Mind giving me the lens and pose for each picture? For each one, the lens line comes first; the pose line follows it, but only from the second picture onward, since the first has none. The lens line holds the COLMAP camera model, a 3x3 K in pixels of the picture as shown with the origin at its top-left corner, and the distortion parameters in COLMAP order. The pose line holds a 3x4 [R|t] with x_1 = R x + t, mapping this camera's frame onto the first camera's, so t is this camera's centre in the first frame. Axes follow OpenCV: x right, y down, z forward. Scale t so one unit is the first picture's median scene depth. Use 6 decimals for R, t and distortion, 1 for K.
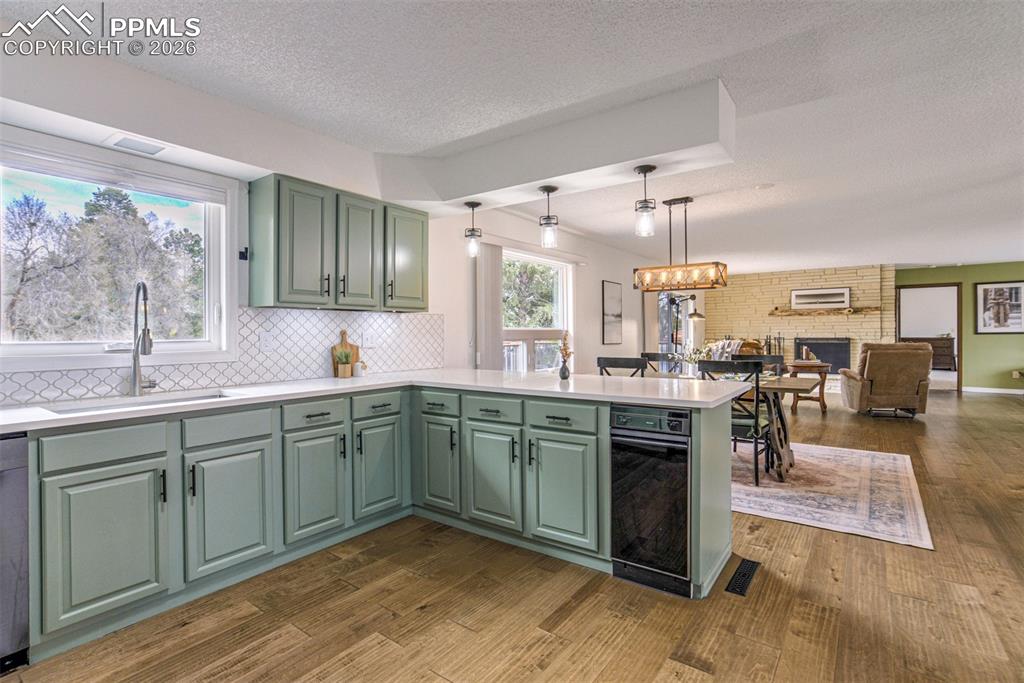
lens RADIAL K [[478.5, 0, 513.7], [0, 478.5, 328.4], [0, 0, 1]] dist [-0.040362, 0.017898]
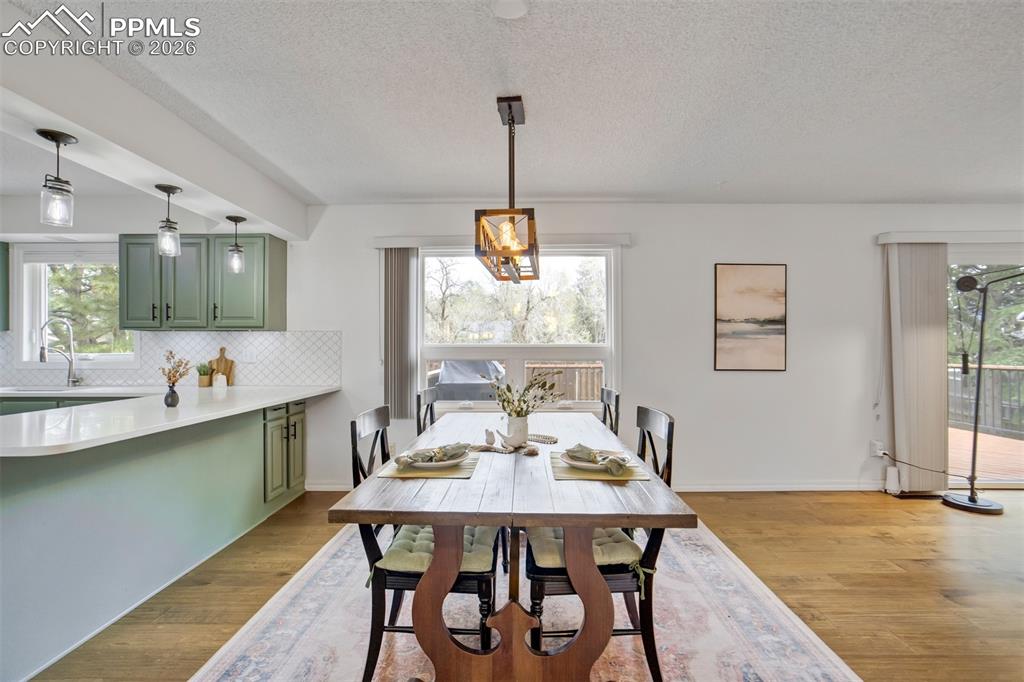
lens RADIAL K [[480.9, 0, 513.6], [0, 480.9, 353.2], [0, 0, 1]] dist [-0.042259, 0.030448]
pose [[0.594901, 0.015382, -0.803652, 0.401031], [0.003829, 0.999751, 0.021970, -0.001774], [0.803790, -0.016147, 0.594694, 0.342411]]
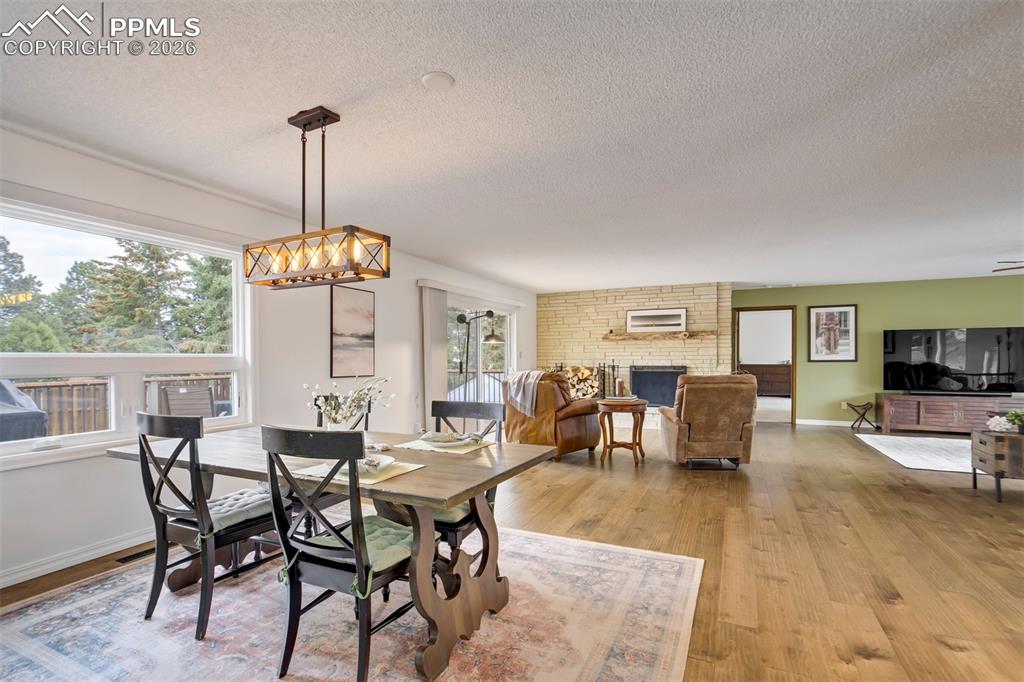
lens RADIAL K [[480.9, 0, 513.6], [0, 480.9, 353.2], [0, 0, 1]] dist [-0.042259, 0.030448]
pose [[0.977378, 0.004381, 0.211454, 0.230085], [-0.004691, 0.999989, 0.000967, -0.002896], [-0.211447, -0.001937, 0.977387, 0.216040]]
